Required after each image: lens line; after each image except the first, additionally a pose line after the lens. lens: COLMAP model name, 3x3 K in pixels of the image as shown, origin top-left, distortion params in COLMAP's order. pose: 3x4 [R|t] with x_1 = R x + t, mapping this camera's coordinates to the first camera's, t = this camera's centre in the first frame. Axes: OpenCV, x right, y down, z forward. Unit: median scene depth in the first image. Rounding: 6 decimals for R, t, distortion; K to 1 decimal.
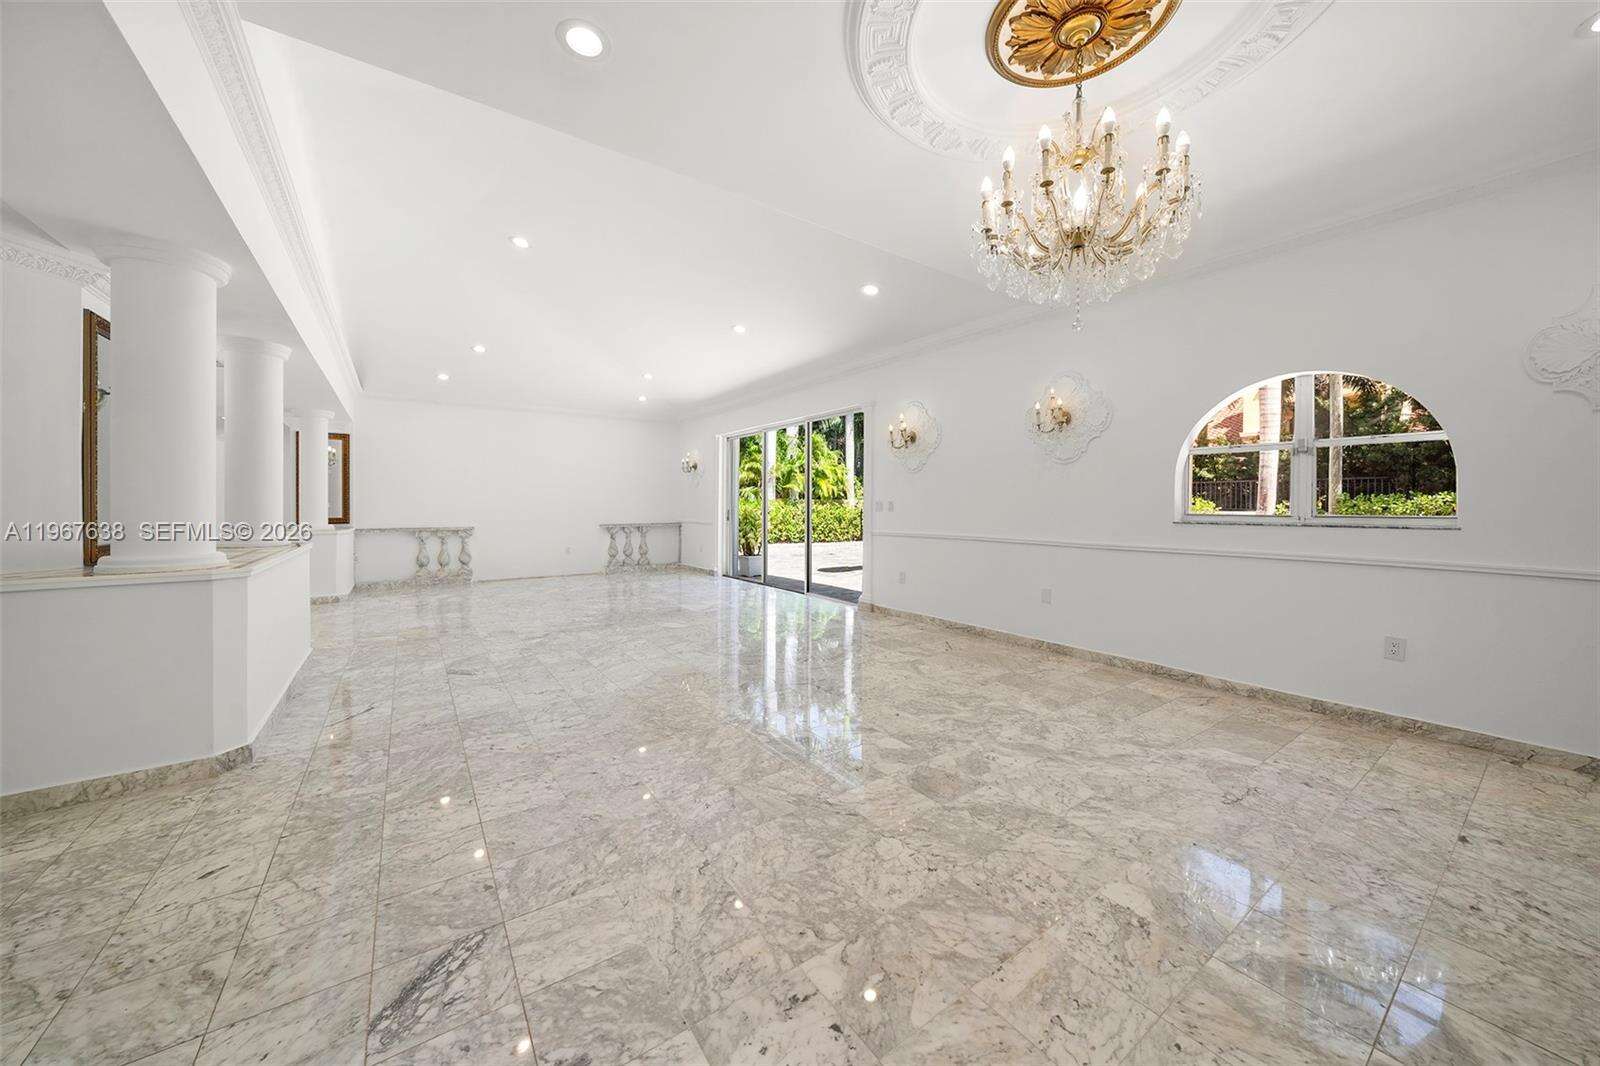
lens RADIAL K [[561.5, 0, 795.3], [0, 561.5, 500.6], [0, 0, 1]] dist [-0.006029, 0.000063]
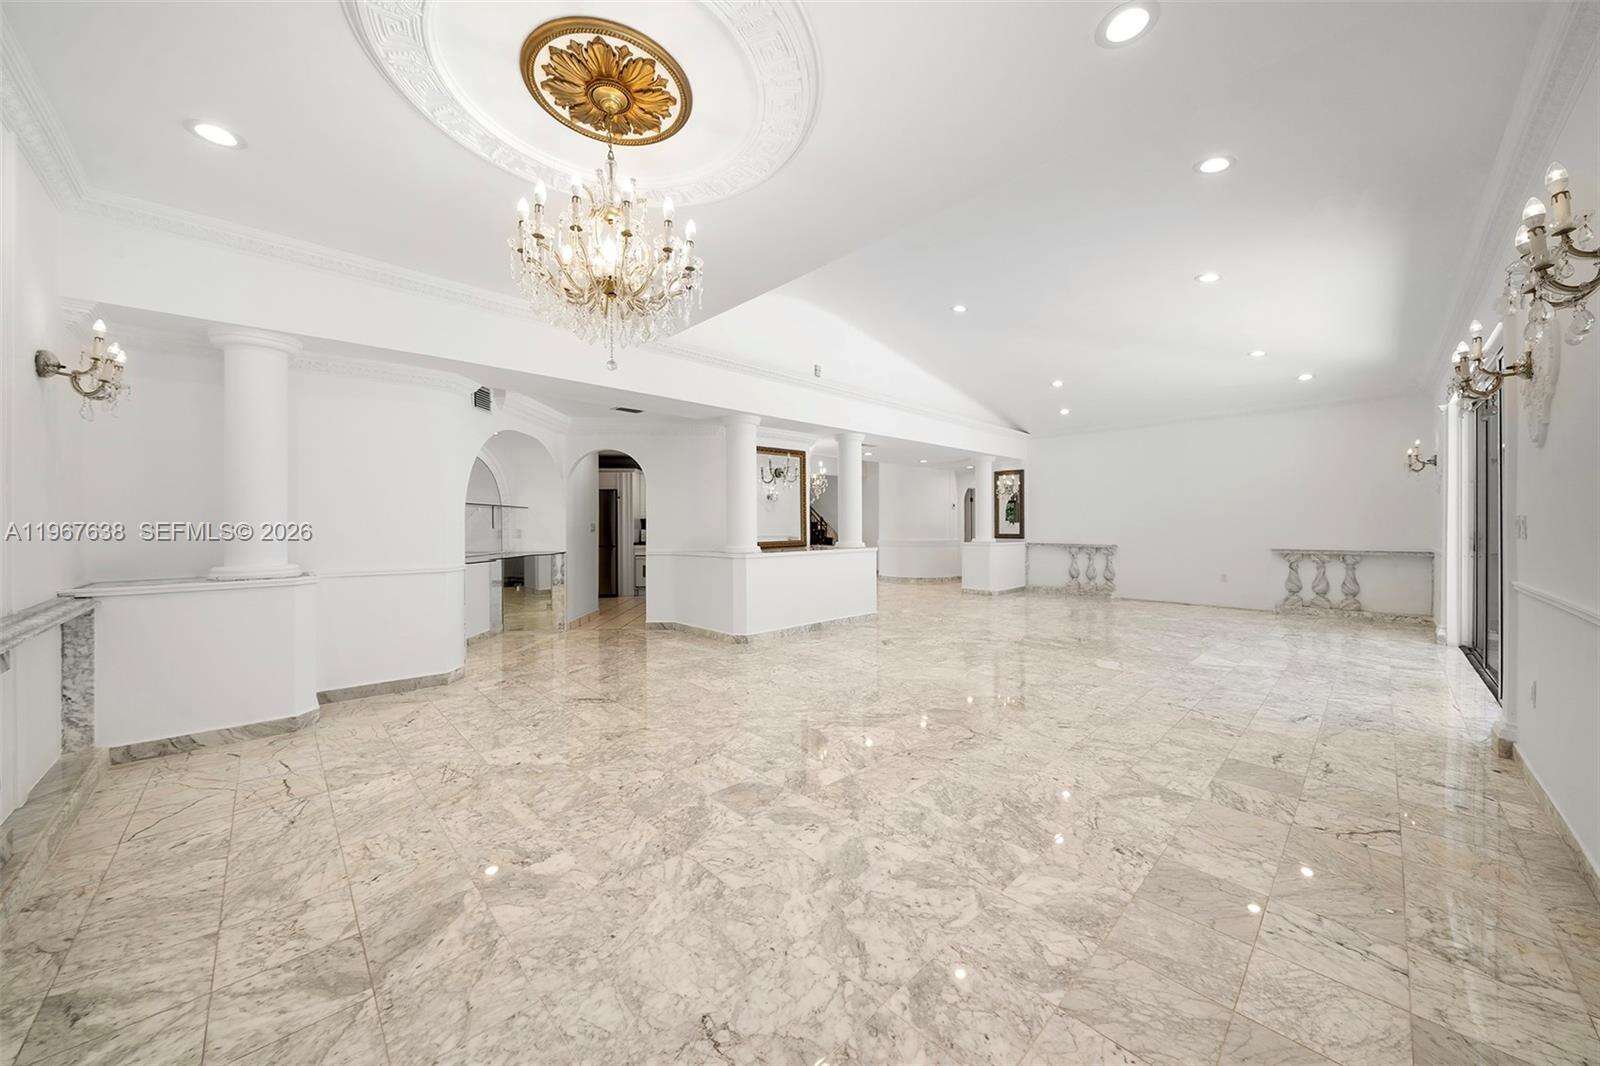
lens RADIAL K [[557.6, 0, 800.3], [0, 557.6, 524.3], [0, 0, 1]] dist [-0.004246, -0.000092]
pose [[0.154702, -0.000157, -0.987961, 1.151415], [0.009401, 0.999955, 0.001313, 0.002975], [0.987916, -0.009491, 0.154697, 0.842714]]
